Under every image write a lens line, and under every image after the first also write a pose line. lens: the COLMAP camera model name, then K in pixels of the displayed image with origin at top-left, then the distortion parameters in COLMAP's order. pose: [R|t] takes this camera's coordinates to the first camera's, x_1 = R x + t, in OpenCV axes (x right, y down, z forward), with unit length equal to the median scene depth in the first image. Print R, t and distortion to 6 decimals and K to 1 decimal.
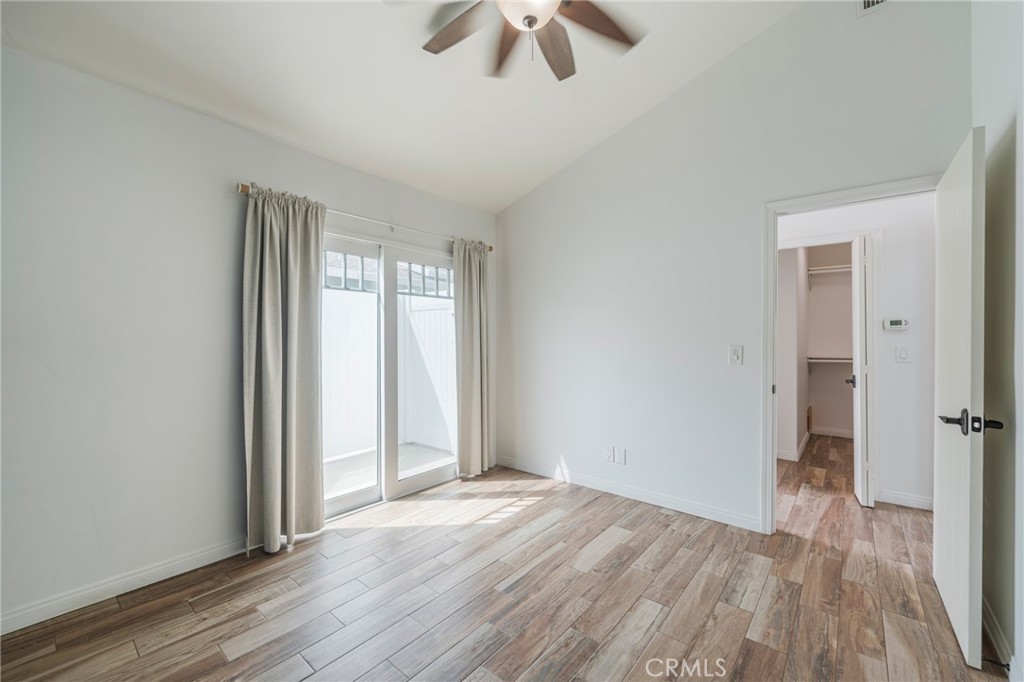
lens RADIAL K [[419.1, 0, 509.9], [0, 419.1, 338.6], [0, 0, 1]] dist [-0.001650, -0.000423]
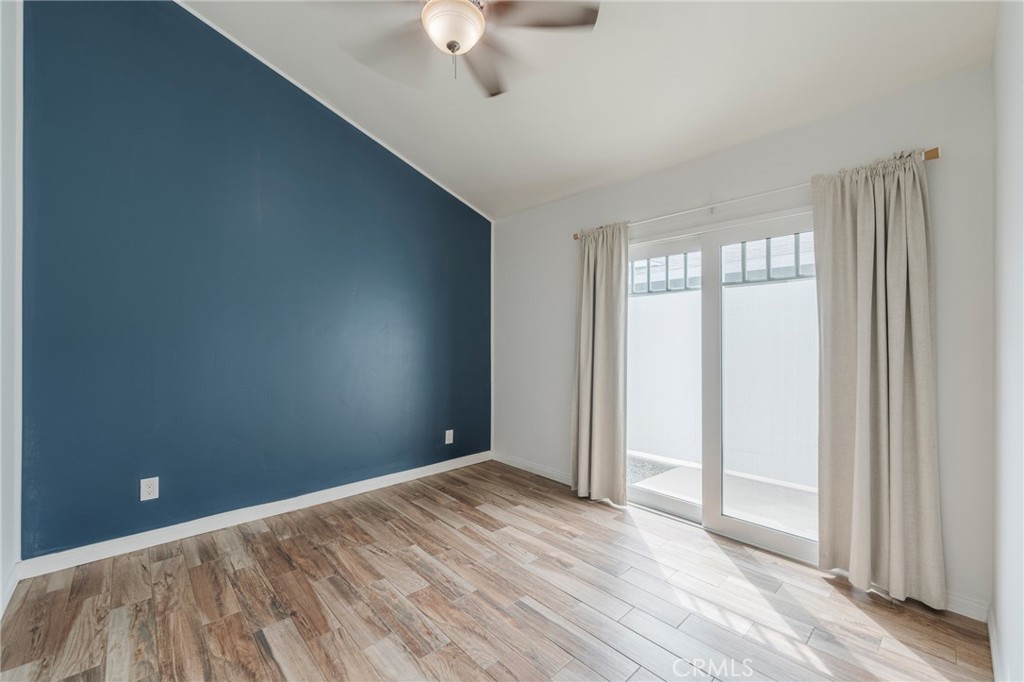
lens RADIAL K [[413.2, 0, 510.6], [0, 413.2, 347.1], [0, 0, 1]] dist [-0.000509, -0.000189]
pose [[-0.126919, 0.016844, -0.991770, 0.684330], [-0.004982, 0.999832, 0.017618, -0.000261], [0.991901, 0.007177, -0.126814, 0.812270]]
